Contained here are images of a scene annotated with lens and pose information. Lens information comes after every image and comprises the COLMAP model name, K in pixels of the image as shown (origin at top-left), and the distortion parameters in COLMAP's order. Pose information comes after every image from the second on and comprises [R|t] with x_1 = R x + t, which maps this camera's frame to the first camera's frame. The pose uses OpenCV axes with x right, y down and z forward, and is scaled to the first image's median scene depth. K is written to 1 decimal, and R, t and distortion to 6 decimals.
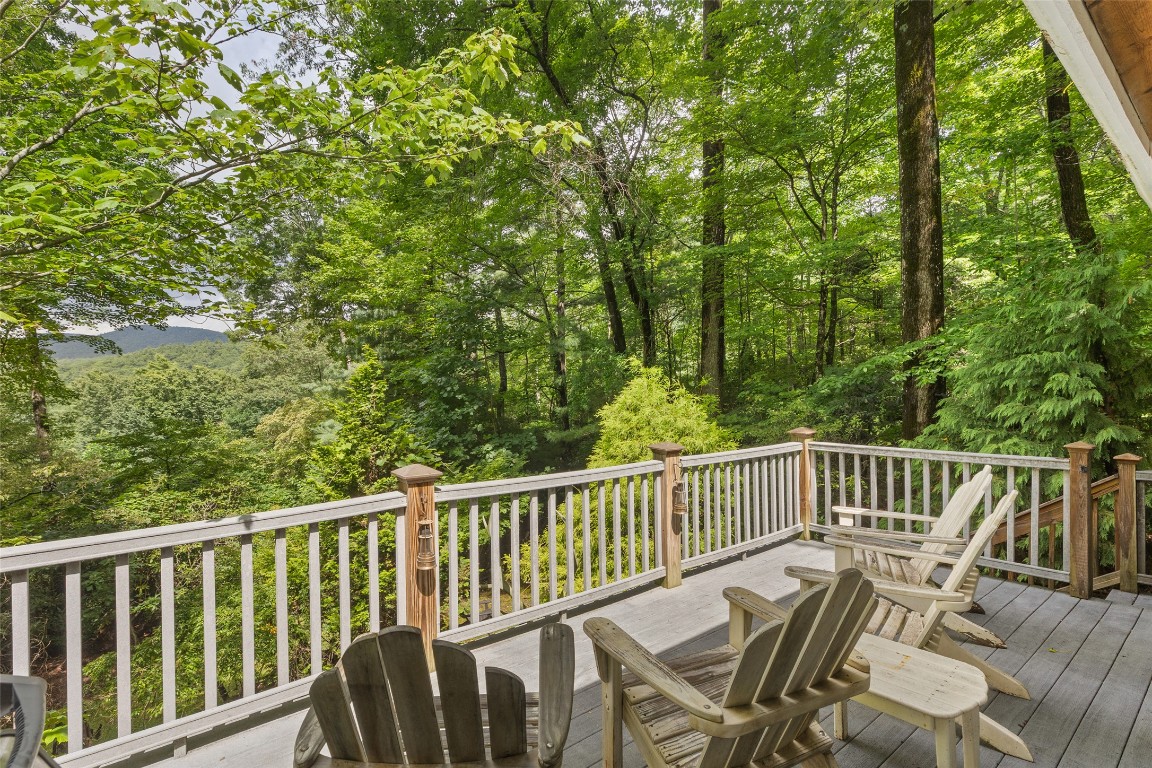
lens RADIAL K [[533.1, 0, 573.0], [0, 533.1, 389.0], [0, 0, 1]] dist [0.002851, 0.000382]
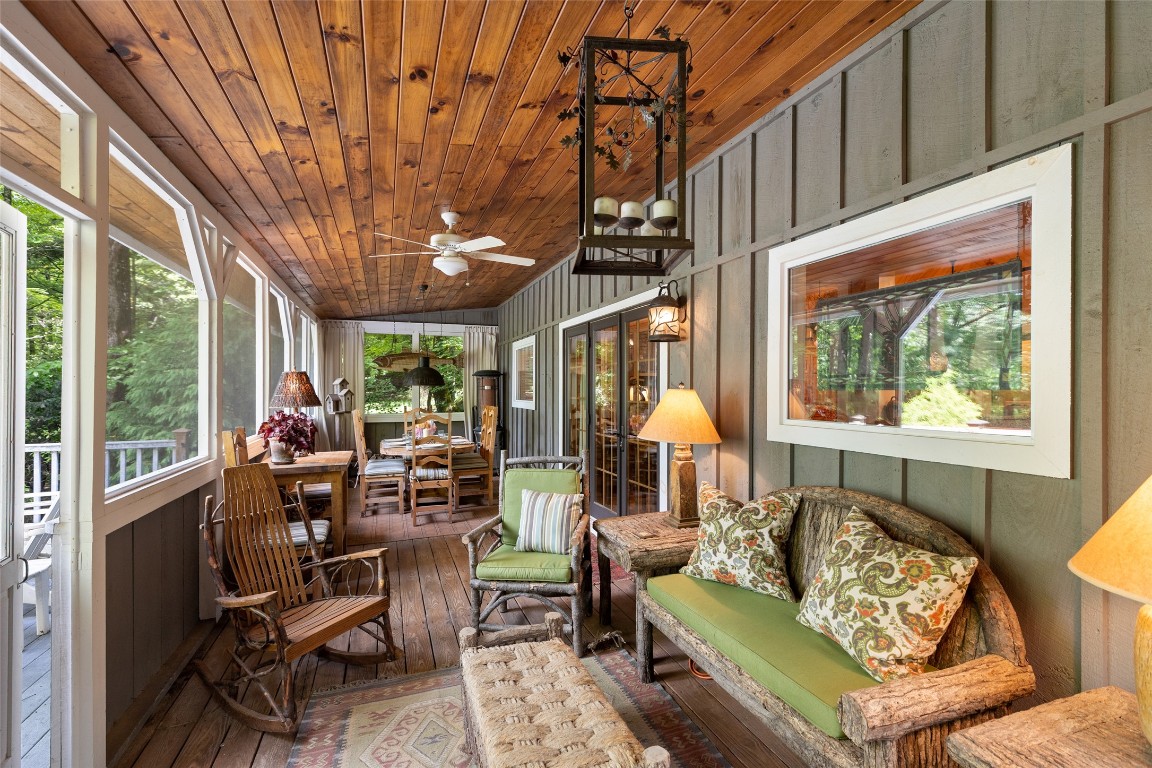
lens RADIAL K [[521.1, 0, 577.6], [0, 521.1, 387.7], [0, 0, 1]] dist [-0.000005, -0.000081]
pose [[0.296441, 0.021973, 0.954798, -0.112793], [-0.008582, 0.999756, -0.020343, 0.000217], [-0.955012, -0.002164, 0.296558, -0.361700]]
